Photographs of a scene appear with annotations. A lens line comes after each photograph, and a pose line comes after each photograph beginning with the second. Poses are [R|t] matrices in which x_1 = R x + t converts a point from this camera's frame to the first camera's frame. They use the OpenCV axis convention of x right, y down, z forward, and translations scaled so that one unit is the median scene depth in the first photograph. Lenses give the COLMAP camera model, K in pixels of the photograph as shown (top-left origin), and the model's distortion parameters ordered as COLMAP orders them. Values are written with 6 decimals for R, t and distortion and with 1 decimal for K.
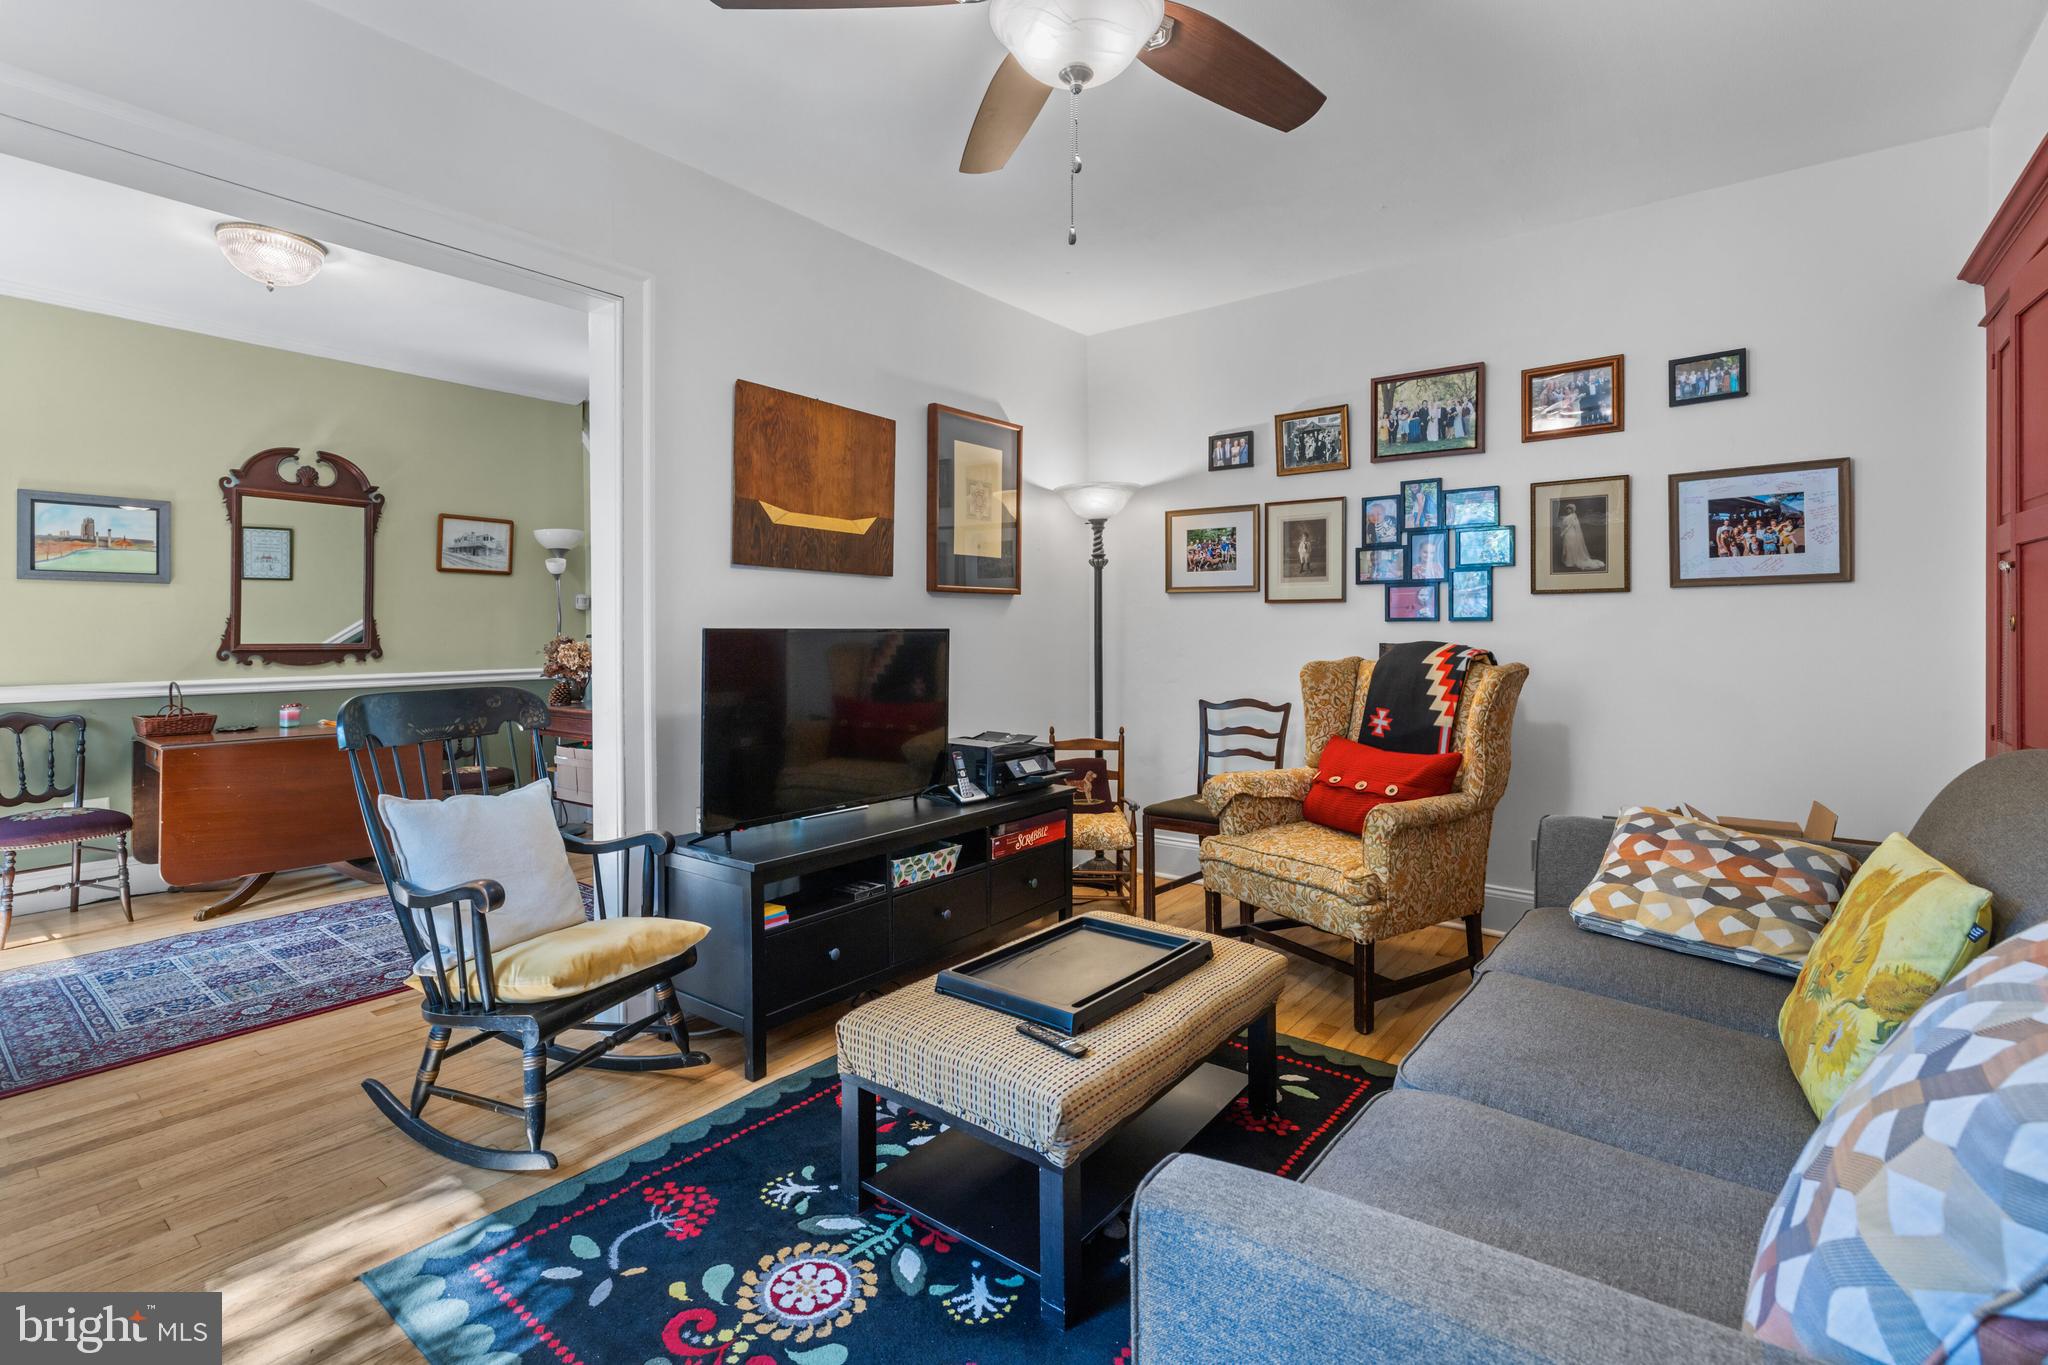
lens RADIAL K [[925.4, 0, 1019.3], [0, 925.4, 654.8], [0, 0, 1]] dist [0.000850, -0.000126]
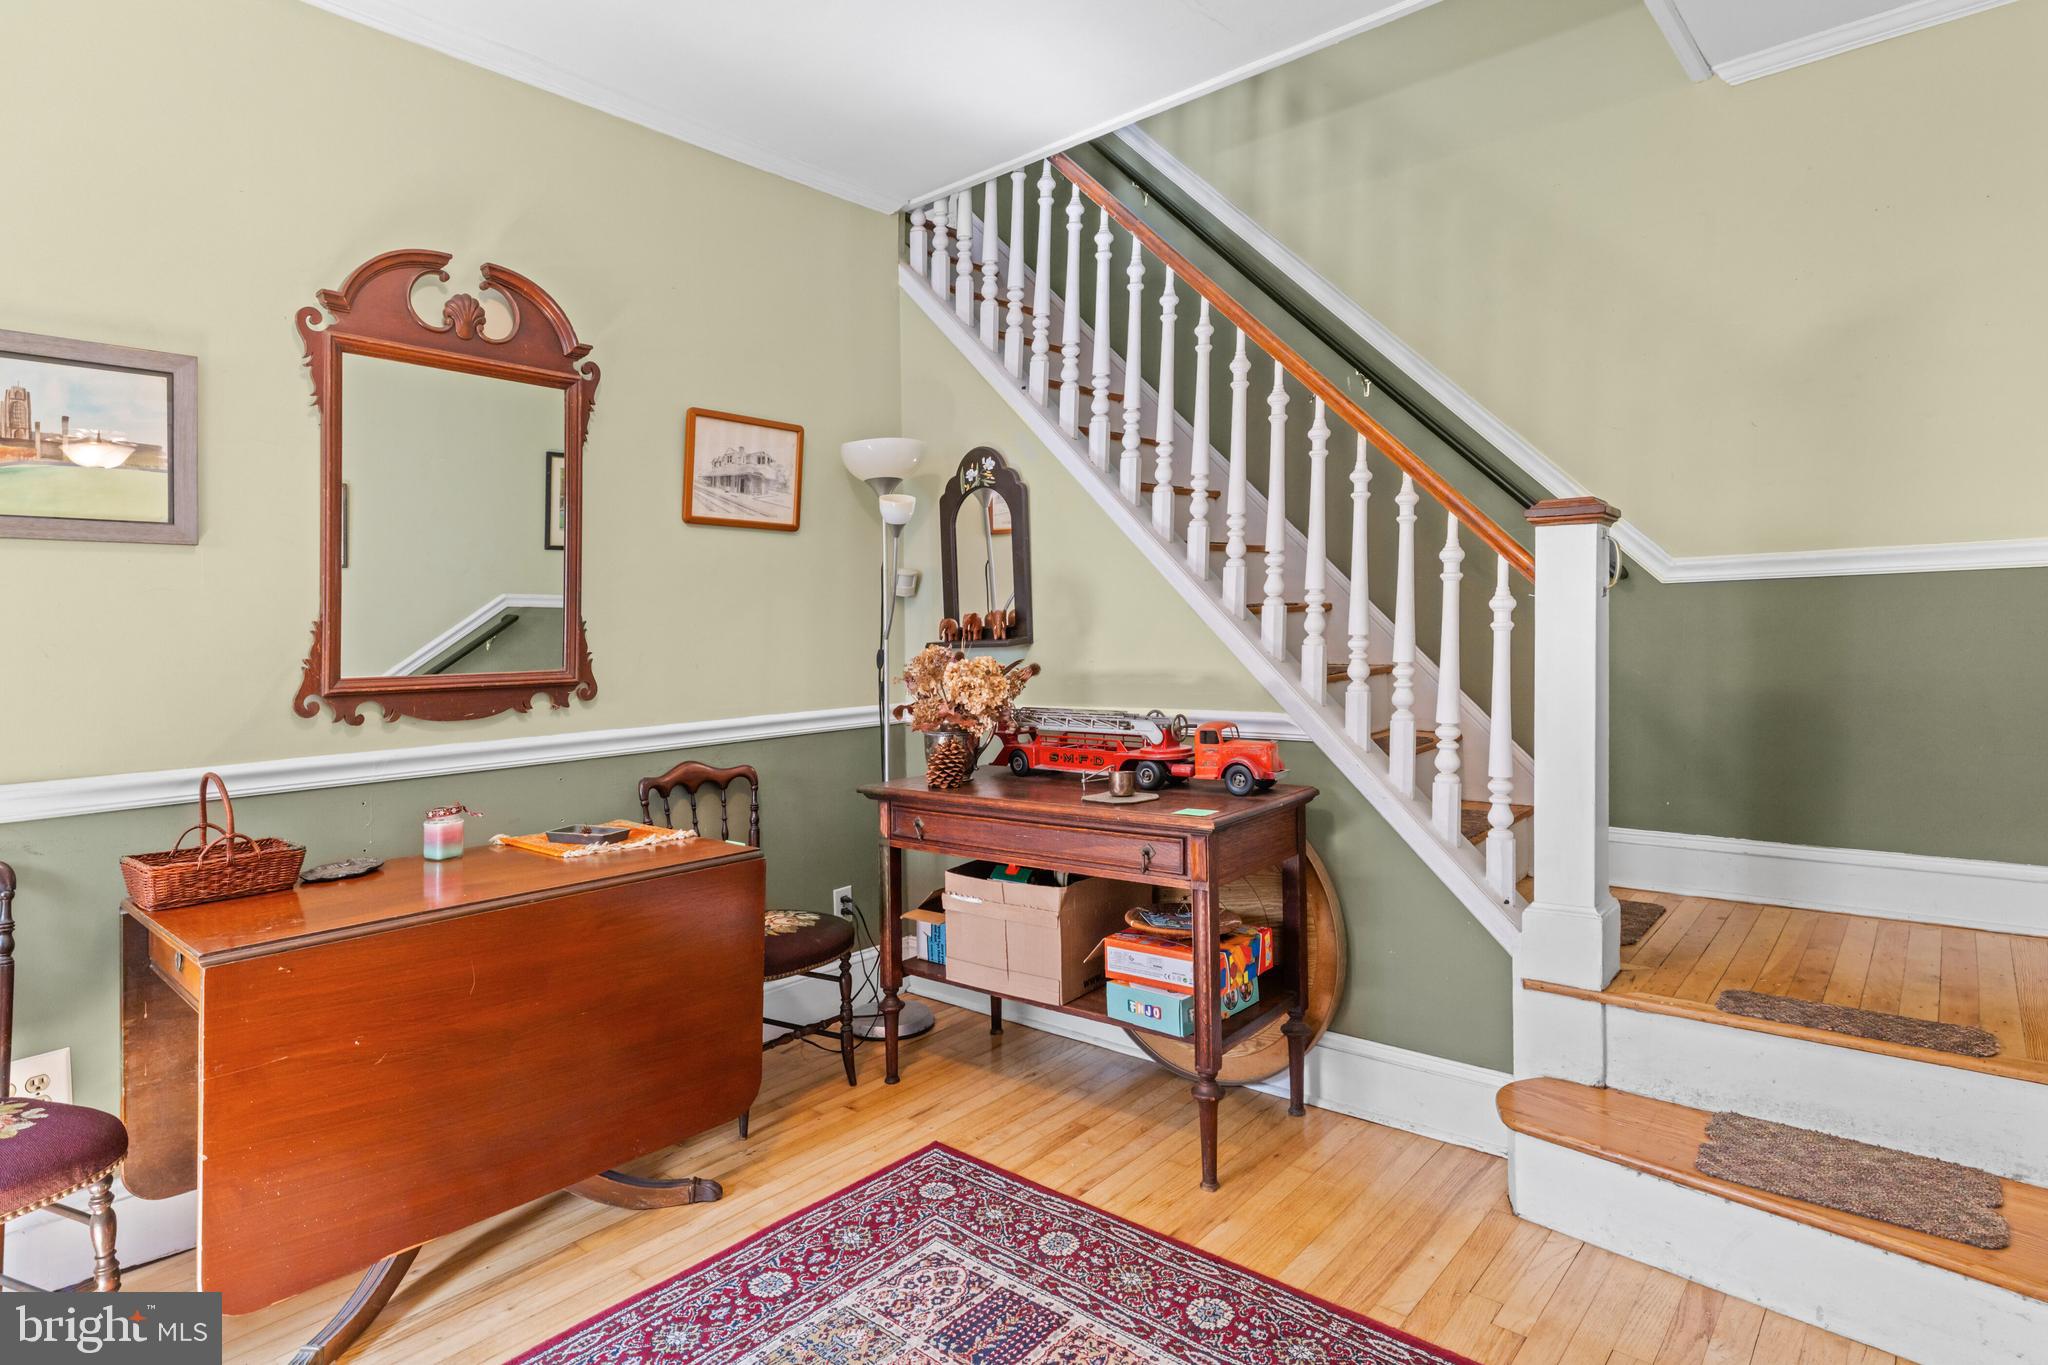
lens RADIAL K [[1083.3, 0, 1018.2], [0, 1083.3, 645.3], [0, 0, 1]] dist [0.000508, -0.000603]
pose [[0.998015, -0.024399, -0.058061, -0.553540], [0.023464, 0.999585, -0.016737, -0.012997], [0.058445, 0.015342, 0.998173, 0.565590]]
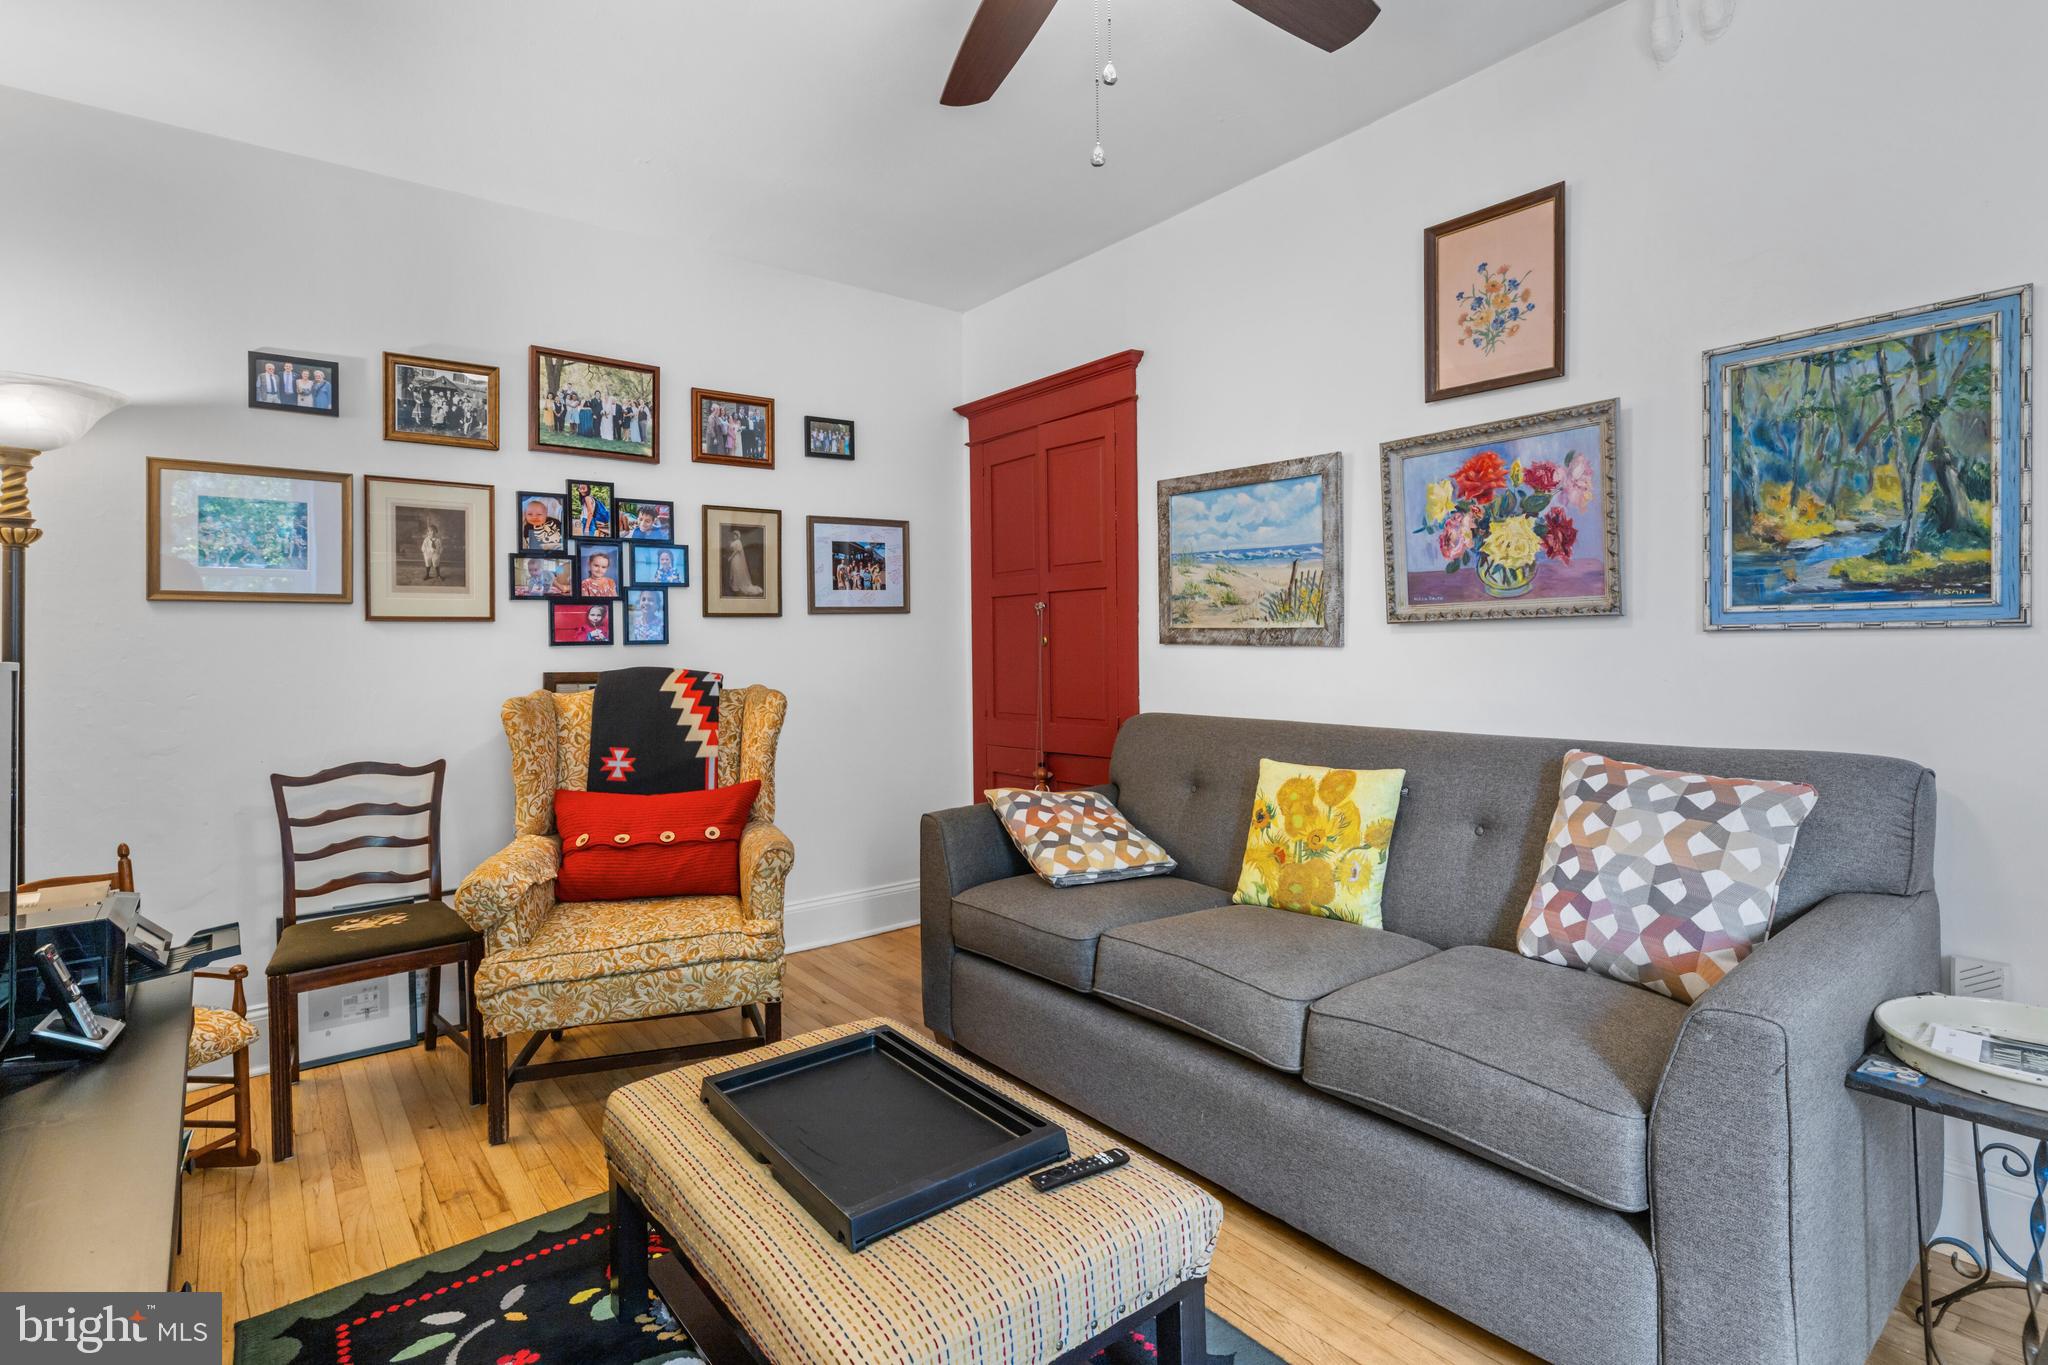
lens RADIAL K [[984.3, 0, 1023.6], [0, 984.3, 675.6], [0, 0, 1]] dist [0.002001, 0.000223]
pose [[0.238054, -0.032535, 0.970707, -0.352415], [0.047603, 0.998628, 0.021797, -0.008713], [-0.970085, 0.041020, 0.239276, 0.381816]]
